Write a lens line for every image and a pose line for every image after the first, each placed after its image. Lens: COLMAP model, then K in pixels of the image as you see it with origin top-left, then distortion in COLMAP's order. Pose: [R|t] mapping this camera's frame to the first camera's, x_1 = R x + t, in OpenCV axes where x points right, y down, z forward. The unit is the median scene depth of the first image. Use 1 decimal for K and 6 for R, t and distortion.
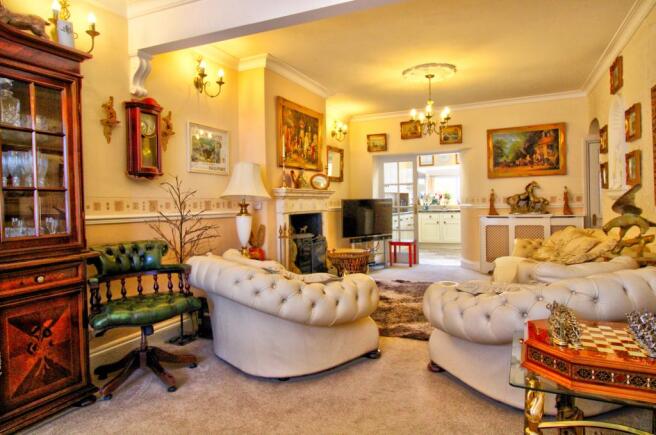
lens RADIAL K [[401.4, 0, 329.0], [0, 401.4, 217.0], [0, 0, 1]] dist [0.005320, -0.000114]
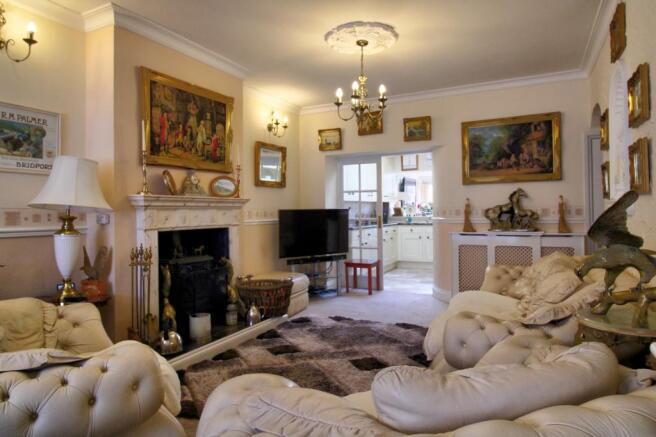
lens RADIAL K [[420.4, 0, 327.9], [0, 420.4, 216.0], [0, 0, 1]] dist [0.003484, 0.003797]
pose [[0.999579, 0.009179, -0.027542, 0.185836], [-0.009823, 0.999680, -0.023328, -0.015904], [0.027319, 0.023589, 0.999348, 0.211349]]
